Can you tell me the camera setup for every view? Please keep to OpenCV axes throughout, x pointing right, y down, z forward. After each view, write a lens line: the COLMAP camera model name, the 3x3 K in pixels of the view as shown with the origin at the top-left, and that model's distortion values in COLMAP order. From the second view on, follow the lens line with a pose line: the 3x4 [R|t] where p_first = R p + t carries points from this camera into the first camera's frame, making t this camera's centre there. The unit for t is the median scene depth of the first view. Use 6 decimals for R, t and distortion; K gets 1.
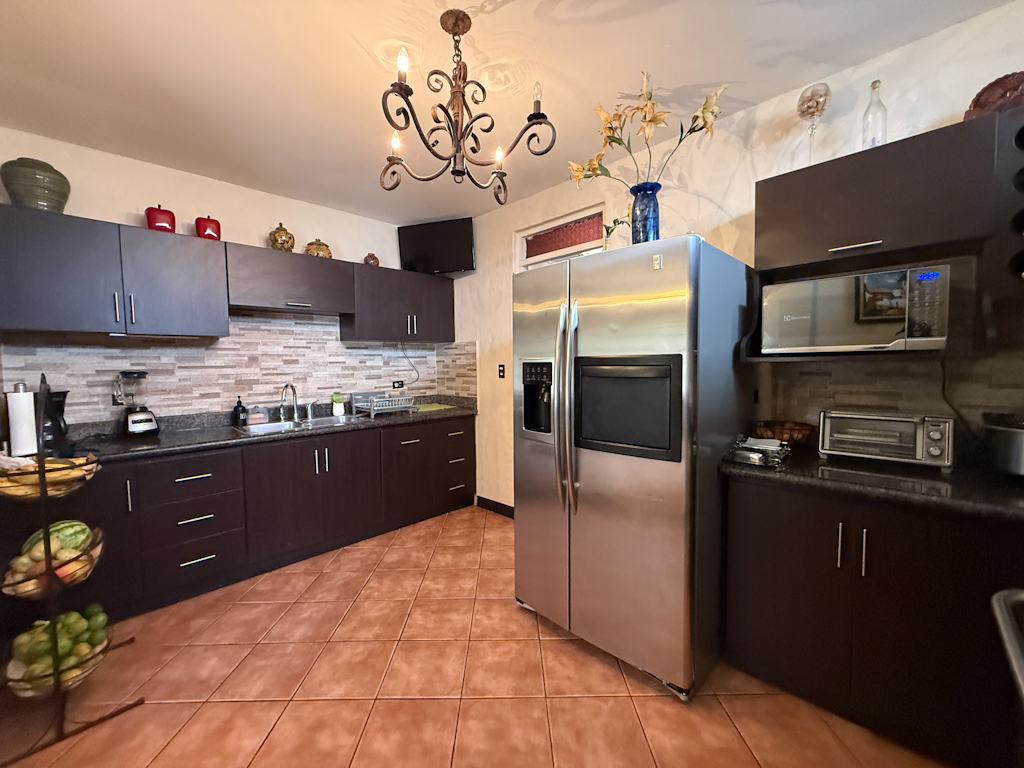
lens RADIAL K [[408.8, 0, 510.5], [0, 408.8, 383.3], [0, 0, 1]] dist [-0.002459, 0.000454]
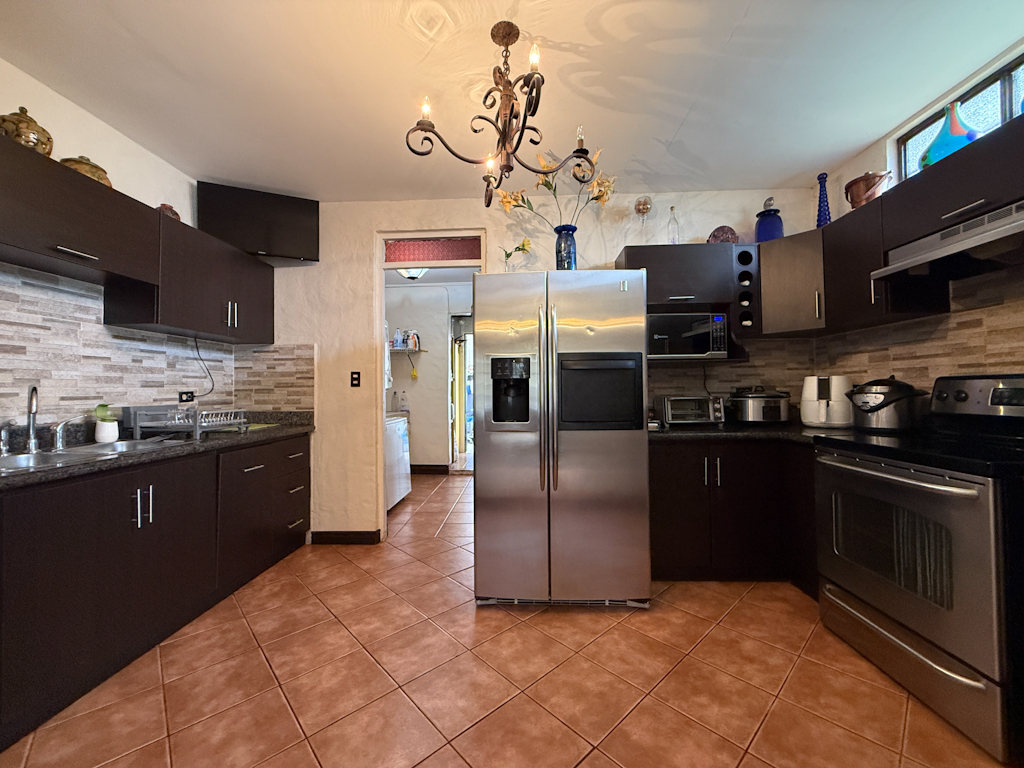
lens RADIAL K [[408.8, 0, 509.5], [0, 408.8, 383.2], [0, 0, 1]] dist [-0.002459, 0.000454]
pose [[0.735244, 0.019962, 0.677508, -0.416199], [0.033176, 0.997308, -0.065389, 0.053705], [-0.676990, 0.070554, 0.732603, 0.132130]]
